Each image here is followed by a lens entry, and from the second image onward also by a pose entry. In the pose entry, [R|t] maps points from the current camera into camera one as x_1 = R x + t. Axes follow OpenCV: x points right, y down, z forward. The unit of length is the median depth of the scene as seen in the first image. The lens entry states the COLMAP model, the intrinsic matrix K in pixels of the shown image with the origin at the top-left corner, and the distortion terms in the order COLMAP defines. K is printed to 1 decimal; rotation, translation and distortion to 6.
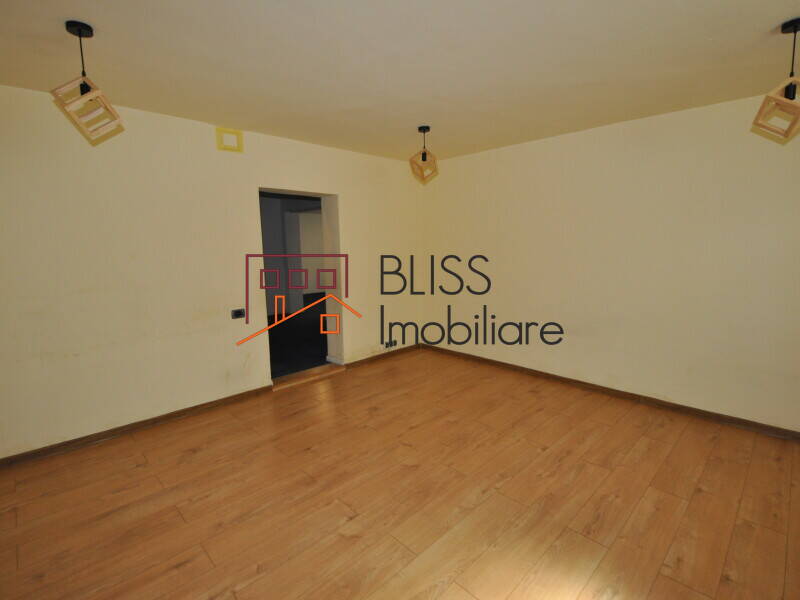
lens RADIAL K [[393.0, 0, 399.6], [0, 393.0, 299.9], [0, 0, 1]] dist [0.011364, -0.000314]
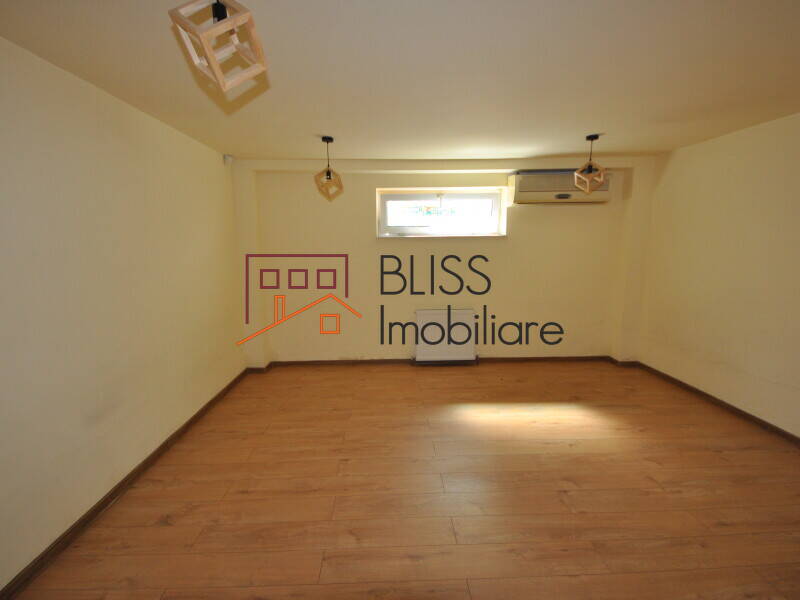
lens RADIAL K [[393.0, 0, 397.8], [0, 393.0, 298.5], [0, 0, 1]] dist [0.011364, -0.000314]
pose [[-0.739425, -0.071769, 0.669403, -0.405638], [0.117266, 0.965373, 0.233033, -0.258401], [-0.662947, 0.250809, -0.705405, 1.638116]]
